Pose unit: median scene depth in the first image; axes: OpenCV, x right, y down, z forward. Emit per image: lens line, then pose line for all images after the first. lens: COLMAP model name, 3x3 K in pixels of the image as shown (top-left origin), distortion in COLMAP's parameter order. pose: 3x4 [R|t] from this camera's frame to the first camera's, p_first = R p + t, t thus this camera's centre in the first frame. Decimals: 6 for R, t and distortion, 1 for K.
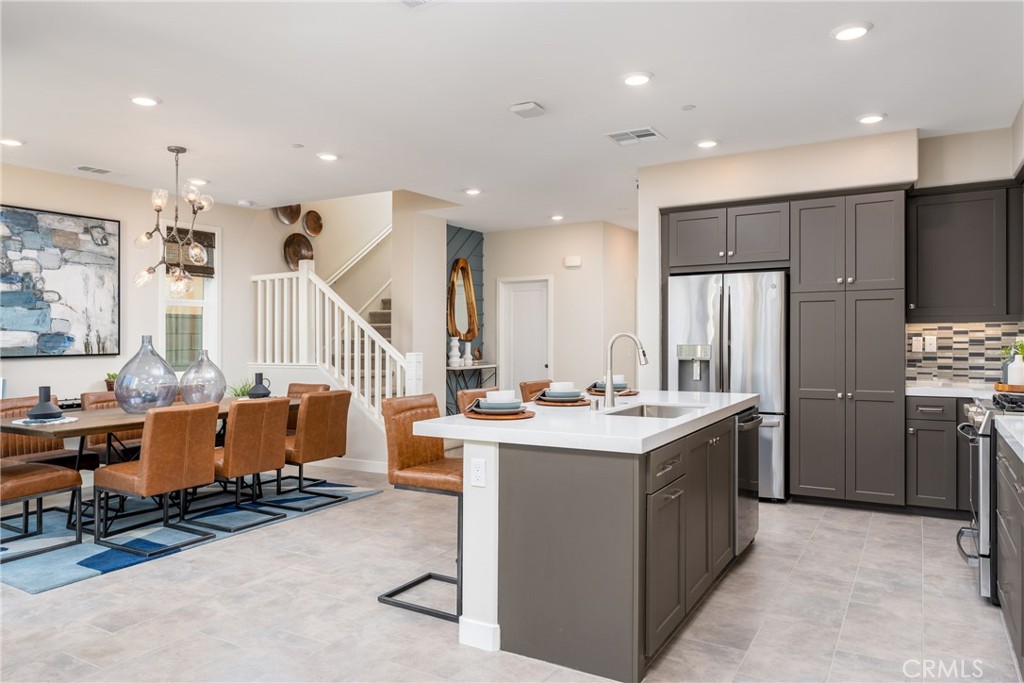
lens RADIAL K [[673.7, 0, 511.9], [0, 673.7, 340.8], [0, 0, 1]] dist [0.000280, 0.000115]
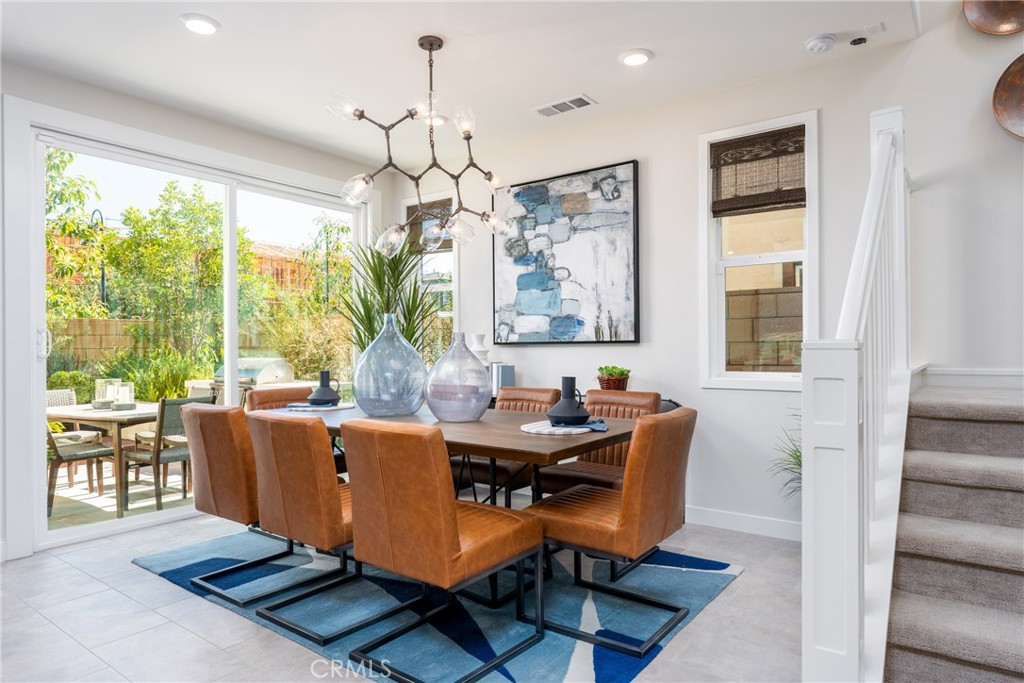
lens RADIAL K [[615.3, 0, 511.4], [0, 615.3, 346.1], [0, 0, 1]] dist [0.006735, 0.002478]
pose [[-0.109342, 0.011368, -0.993939, 0.109097], [0.006135, 0.999923, 0.010761, 0.017752], [0.993985, -0.004921, -0.109403, 1.002181]]
